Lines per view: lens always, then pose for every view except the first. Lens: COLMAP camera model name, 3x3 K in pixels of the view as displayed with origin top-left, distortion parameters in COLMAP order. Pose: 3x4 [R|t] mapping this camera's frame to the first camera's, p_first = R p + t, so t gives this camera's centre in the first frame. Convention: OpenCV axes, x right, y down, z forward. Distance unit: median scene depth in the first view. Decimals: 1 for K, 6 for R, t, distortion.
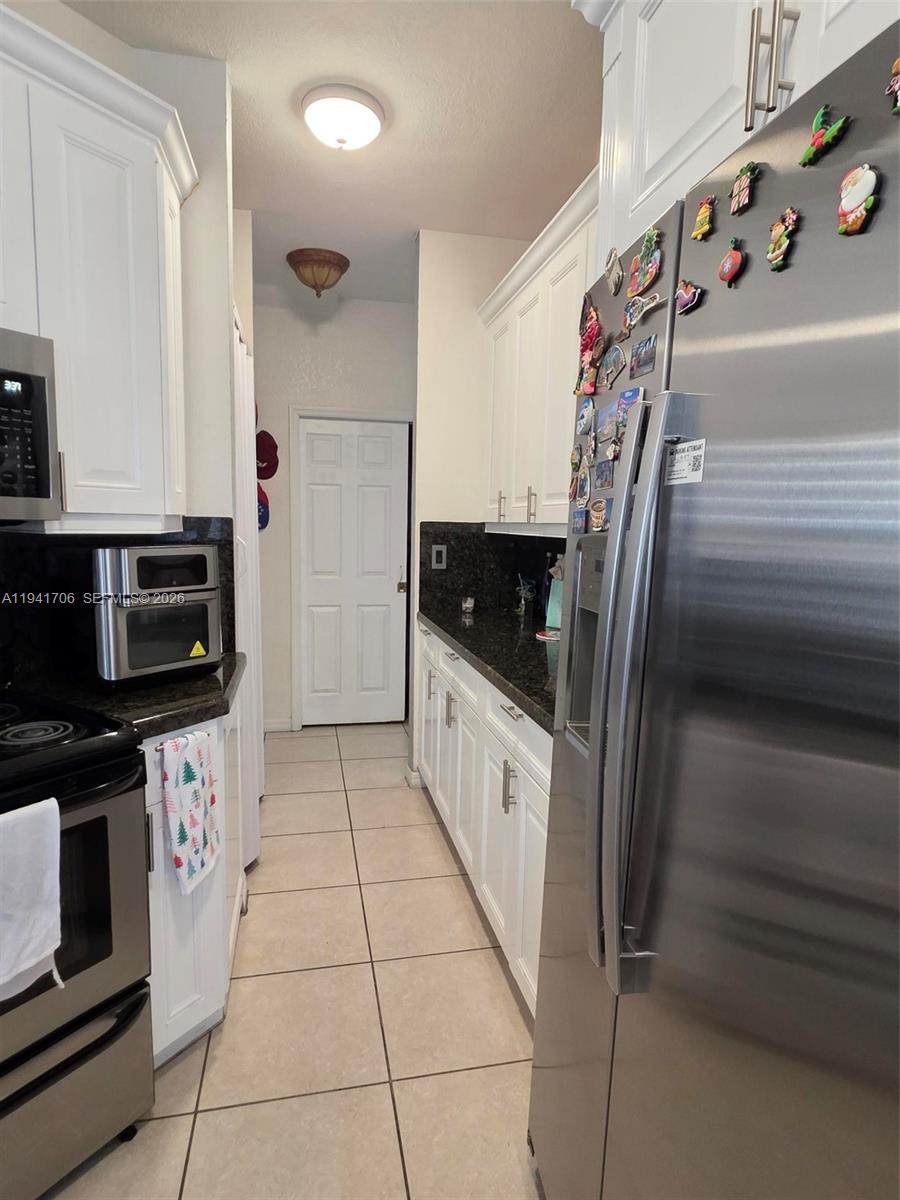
lens RADIAL K [[662.1, 0, 443.9], [0, 662.1, 602.8], [0, 0, 1]] dist [0.001798, 0.000846]
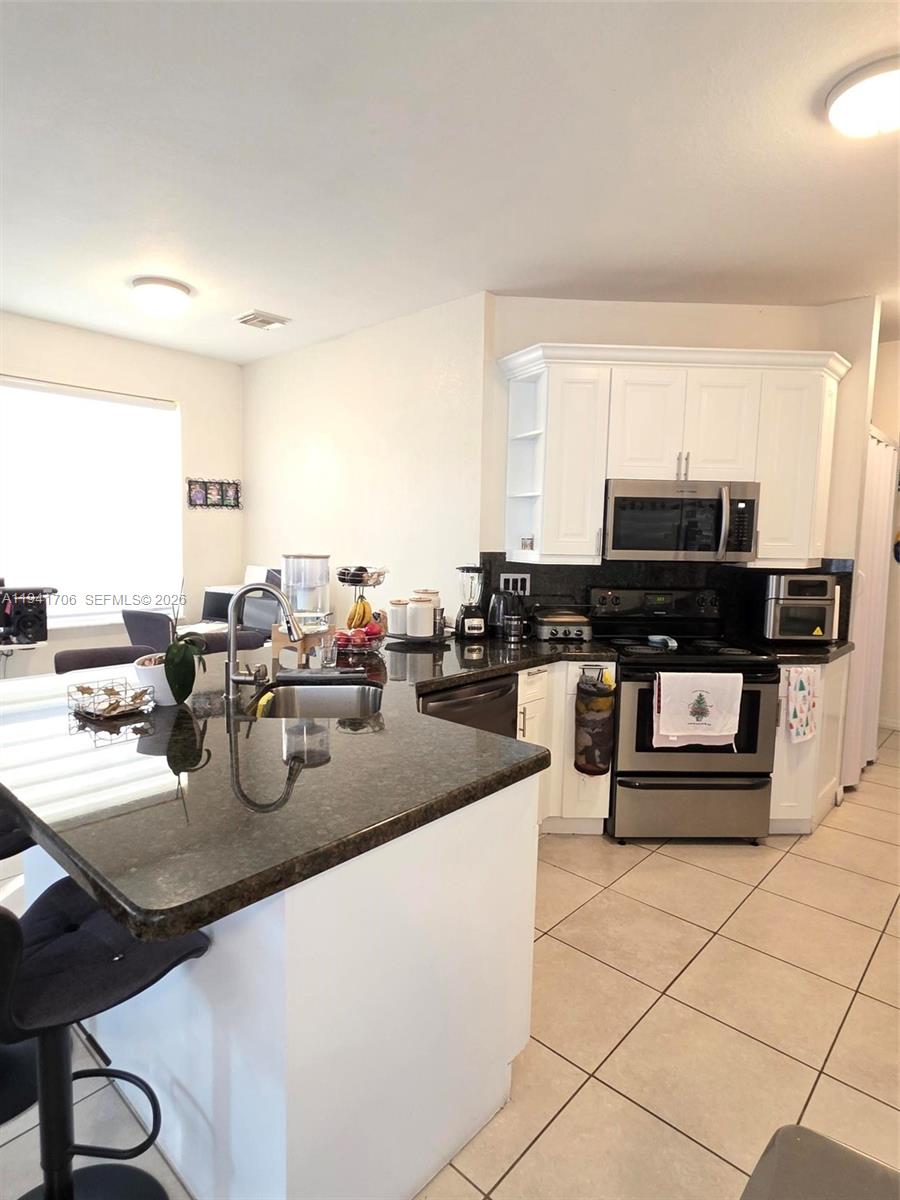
lens RADIAL K [[662.1, 0, 443.9], [0, 662.1, 602.8], [0, 0, 1]] dist [0.001798, 0.000846]
pose [[0.583114, 0.069990, -0.809369, 0.609803], [-0.102109, 0.994695, 0.012452, 0.089153], [0.805947, 0.075383, 0.587168, -1.113889]]
